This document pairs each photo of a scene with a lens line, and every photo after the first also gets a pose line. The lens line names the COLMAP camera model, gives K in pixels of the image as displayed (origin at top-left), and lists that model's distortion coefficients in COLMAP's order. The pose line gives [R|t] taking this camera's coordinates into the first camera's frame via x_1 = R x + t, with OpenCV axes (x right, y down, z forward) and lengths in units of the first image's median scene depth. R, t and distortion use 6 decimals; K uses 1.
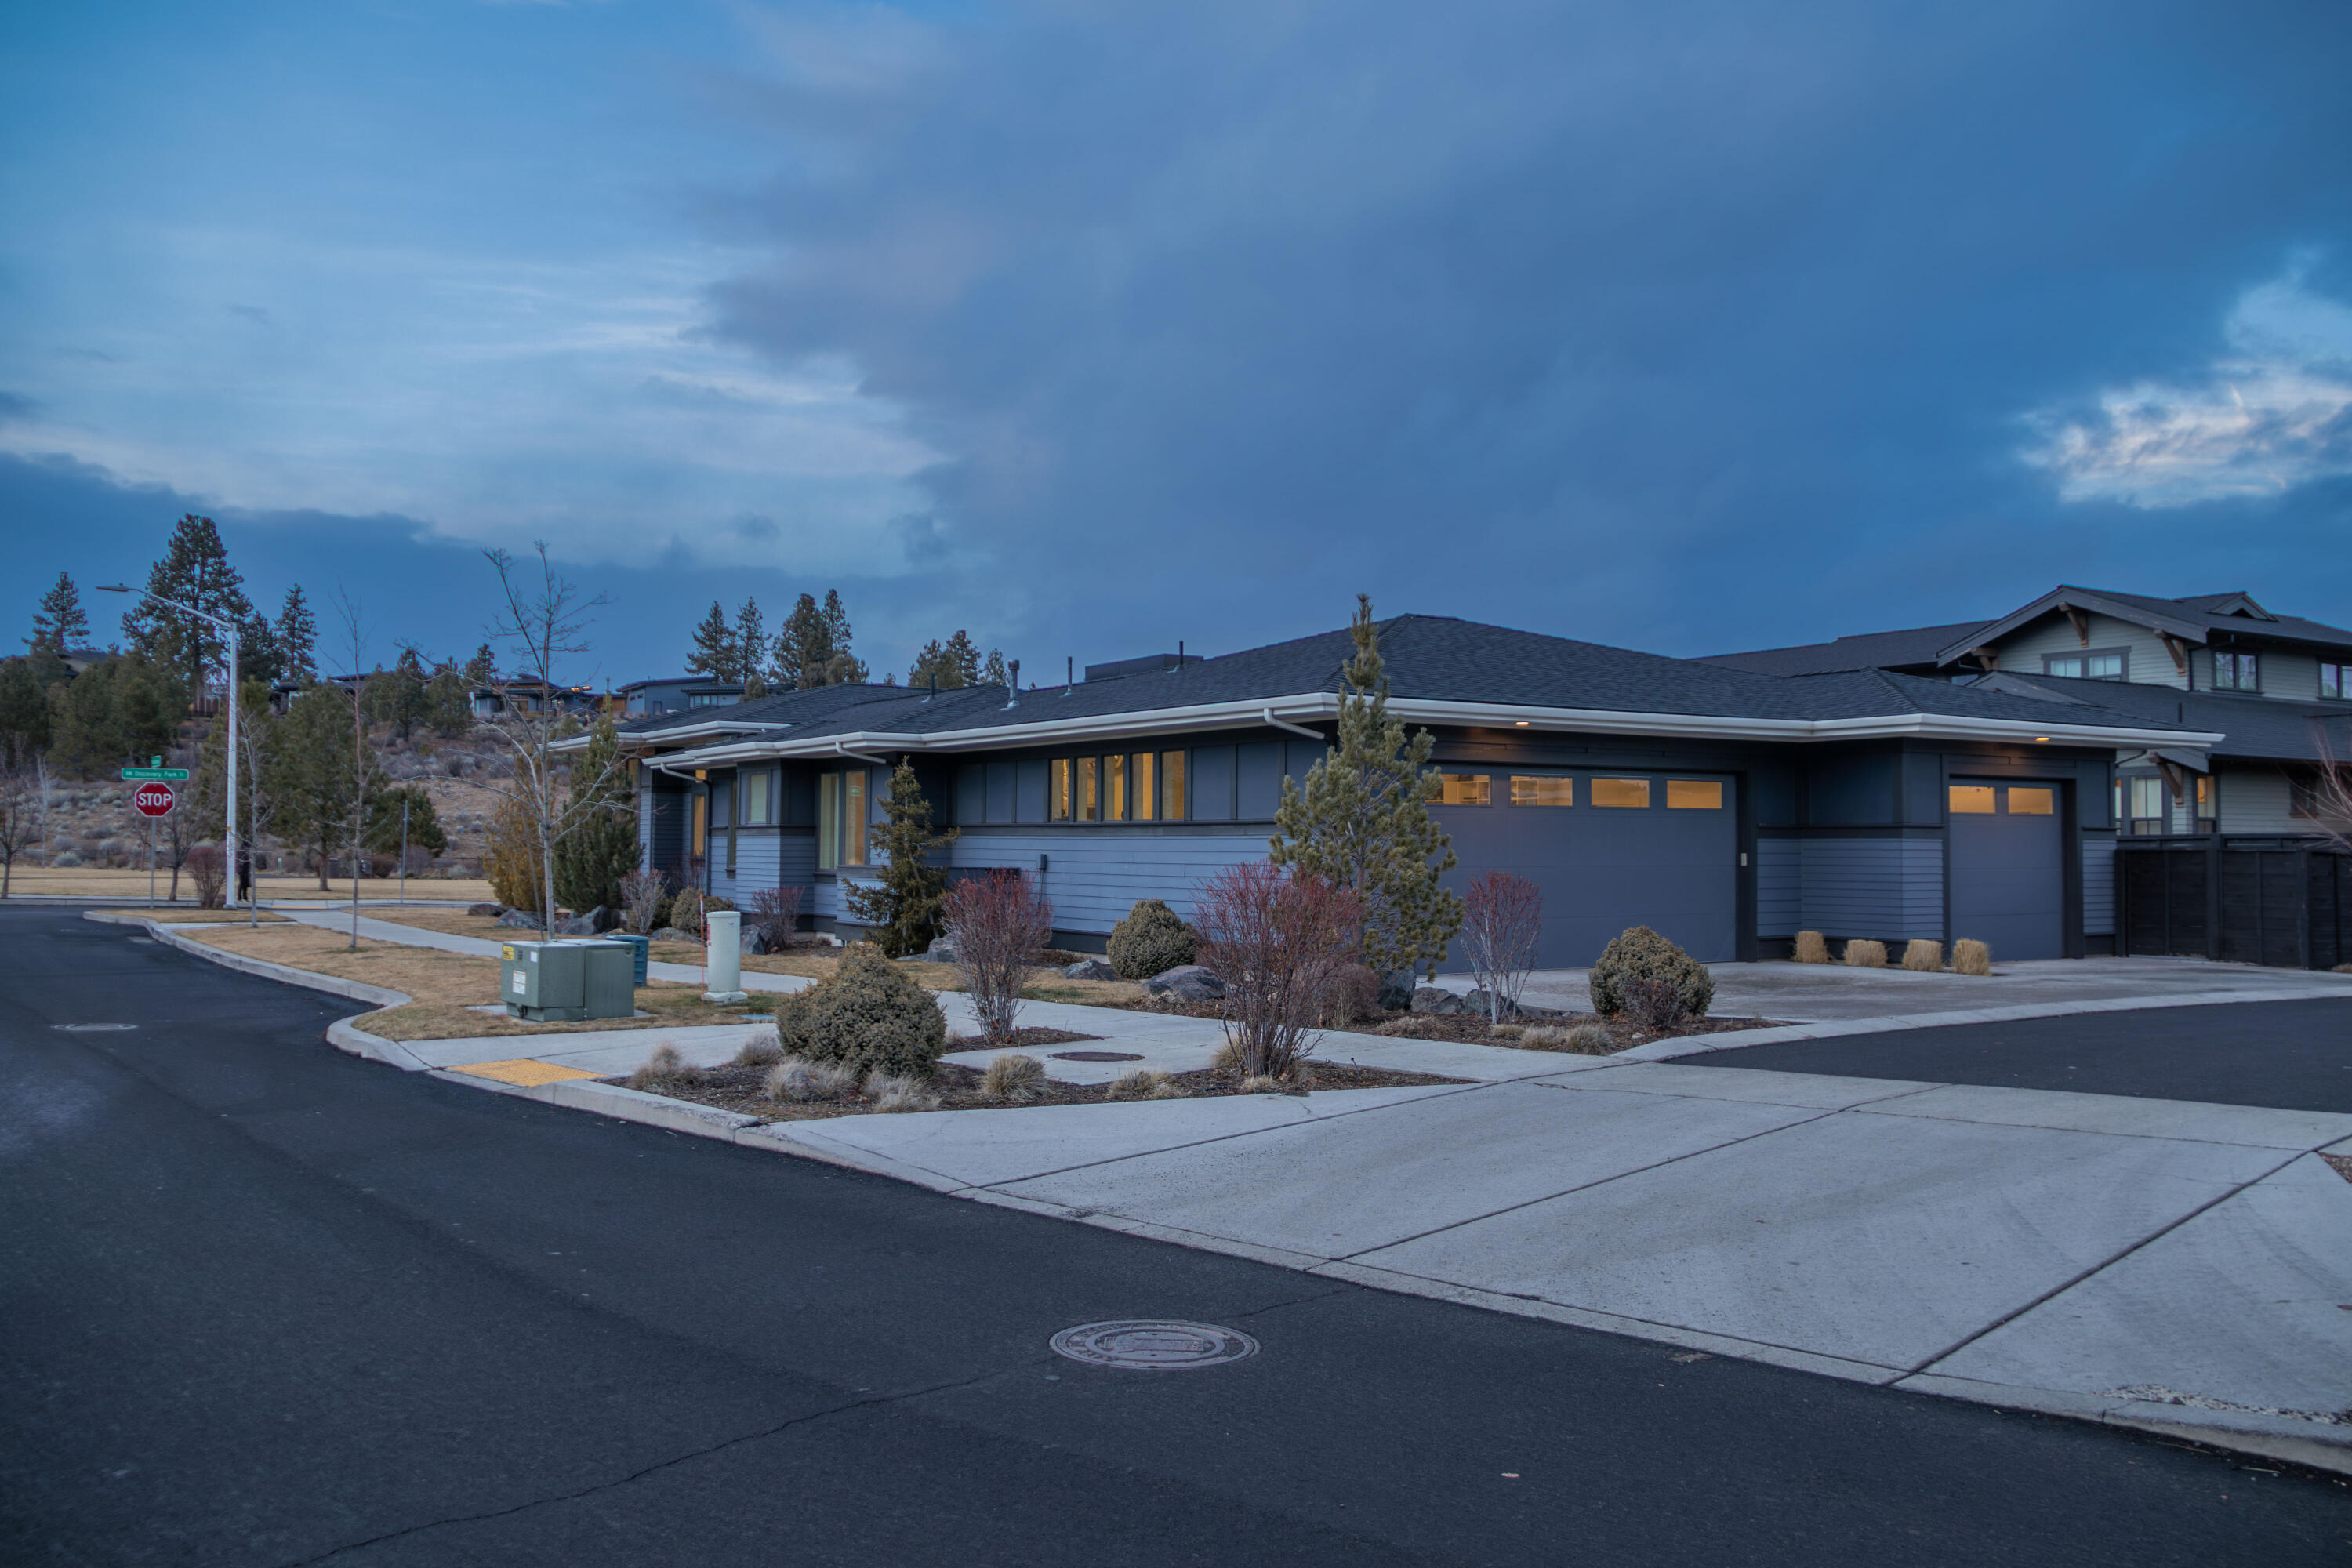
lens RADIAL K [[1973.2, 0, 1172.9], [0, 1973.2, 902.0], [0, 0, 1]] dist [0.080743, -0.004976]
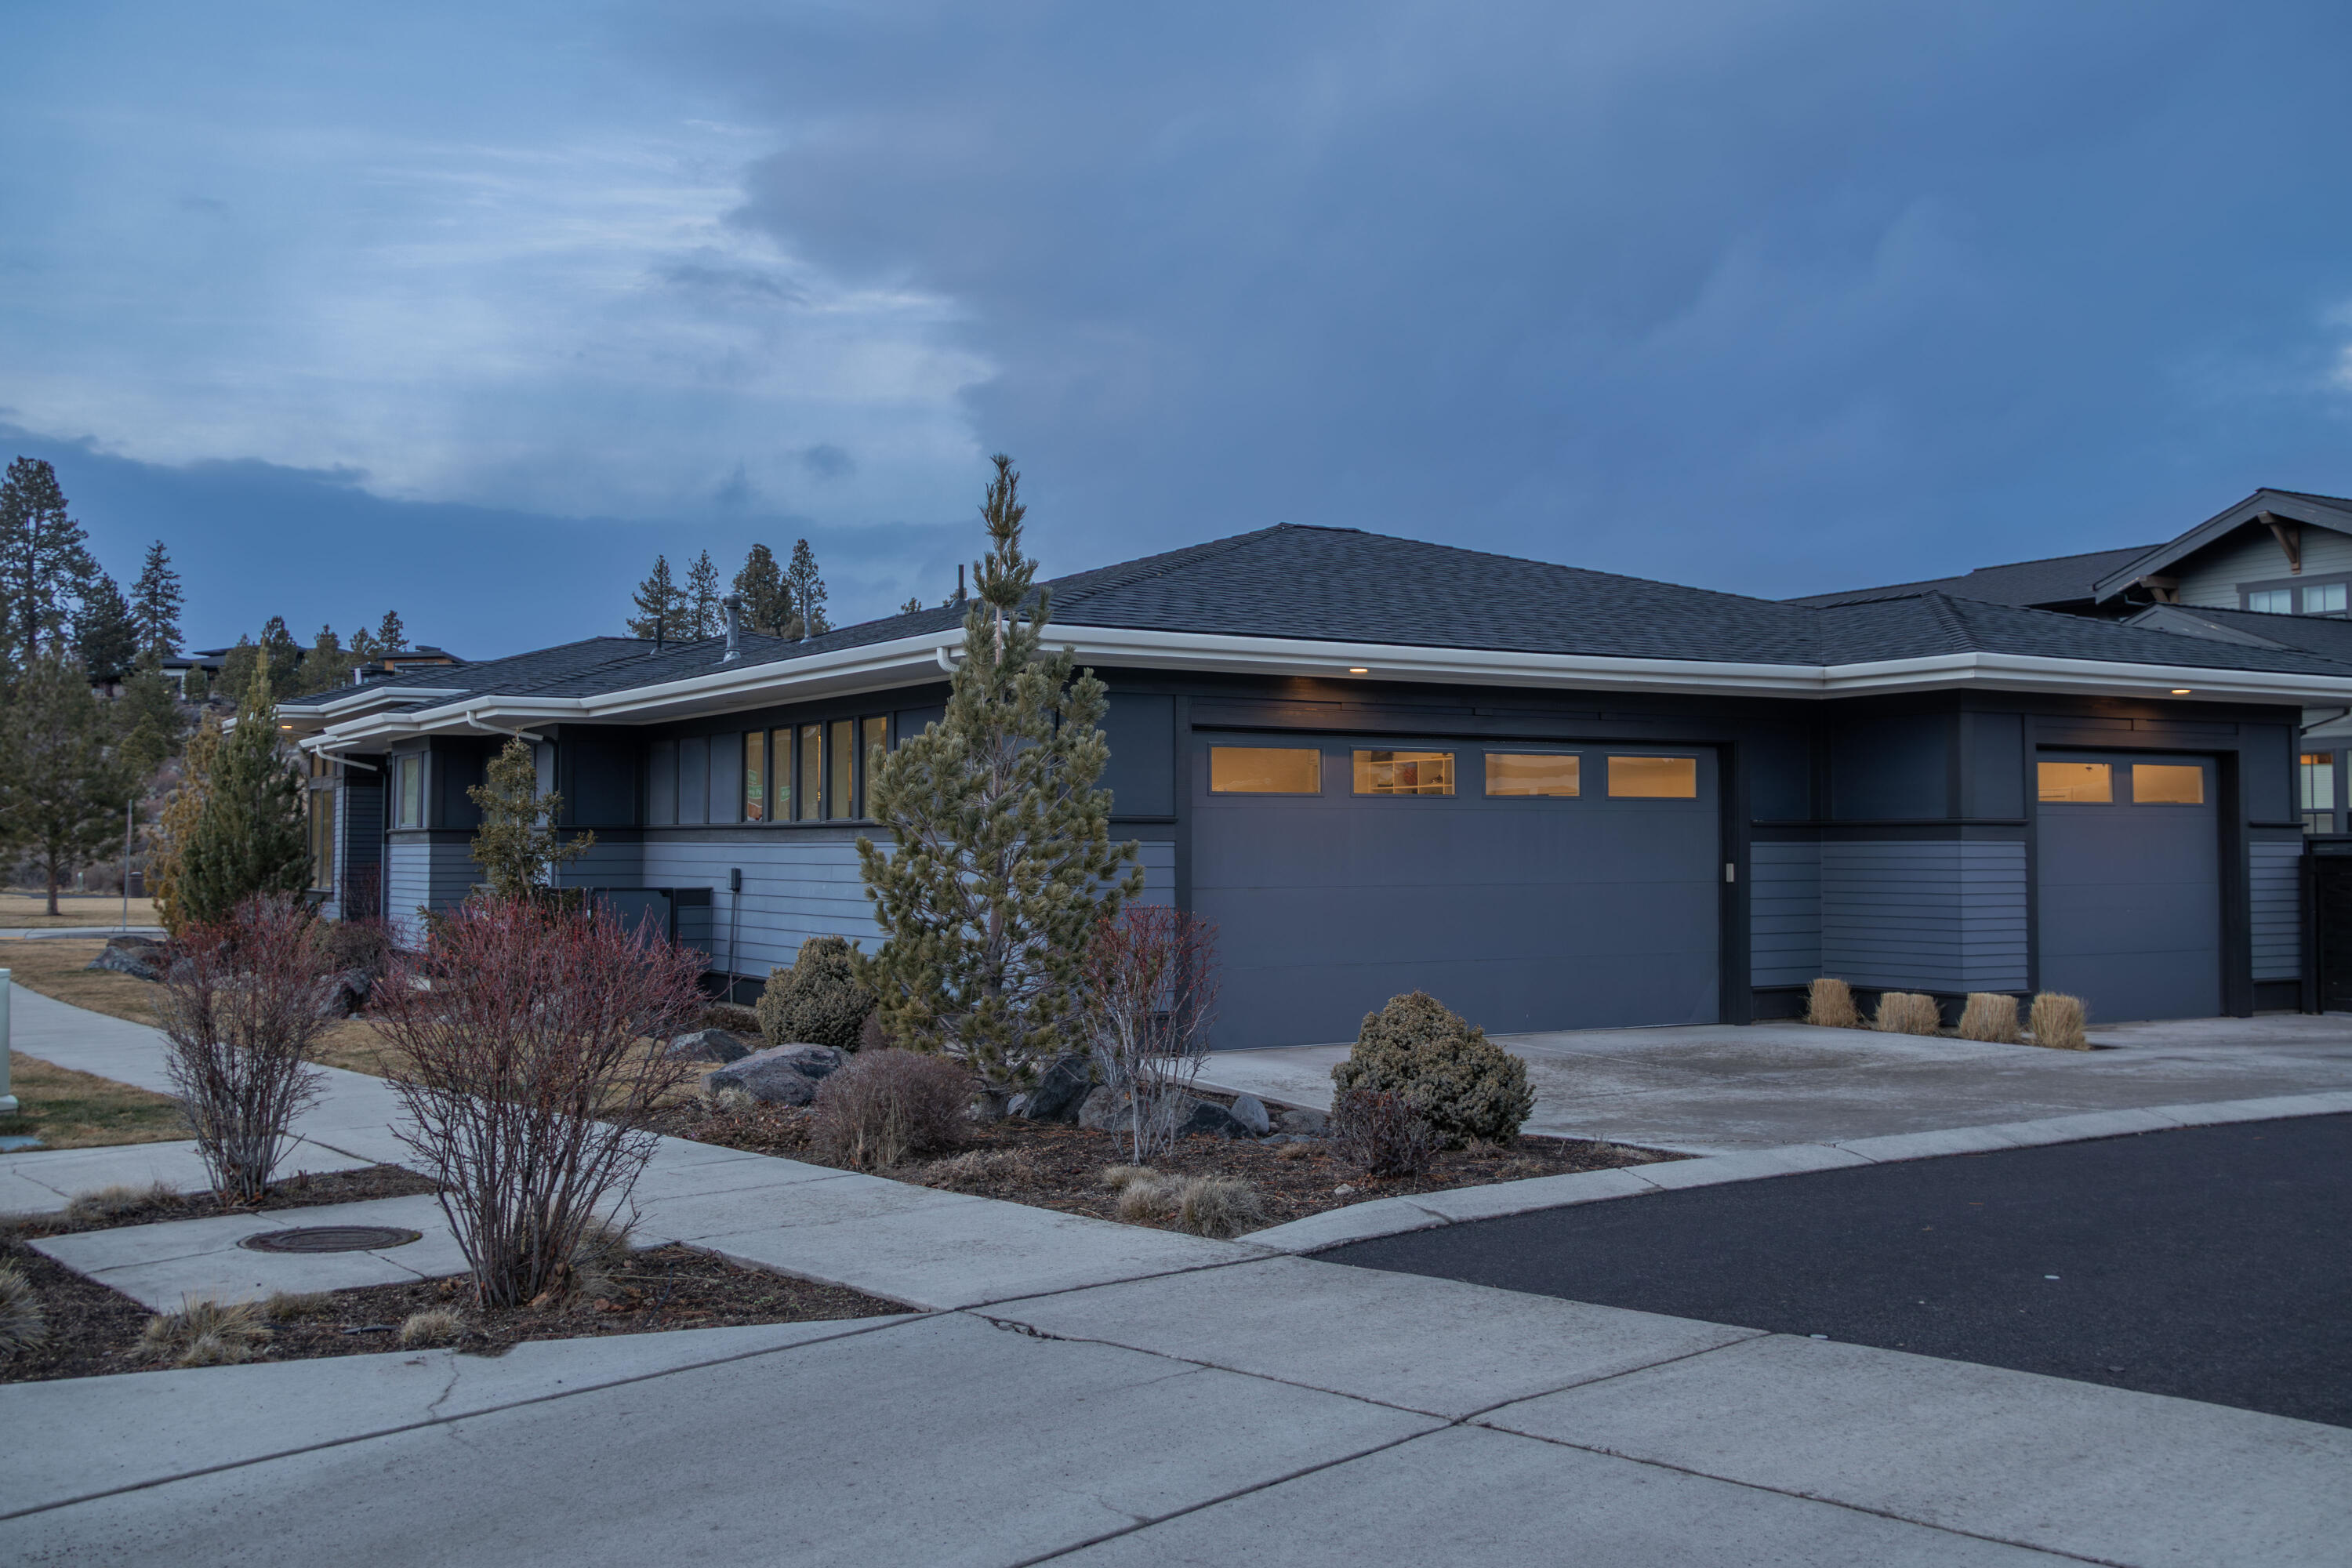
lens RADIAL K [[2326.8, 0, 1179.0], [0, 2326.8, 882.6], [0, 0, 1]] dist [0.067843, 0.024073]
pose [[0.999034, -0.004547, -0.043701, 0.127613], [0.003965, 0.999902, -0.013408, -0.007666], [0.043757, 0.013222, 0.998955, 0.188501]]
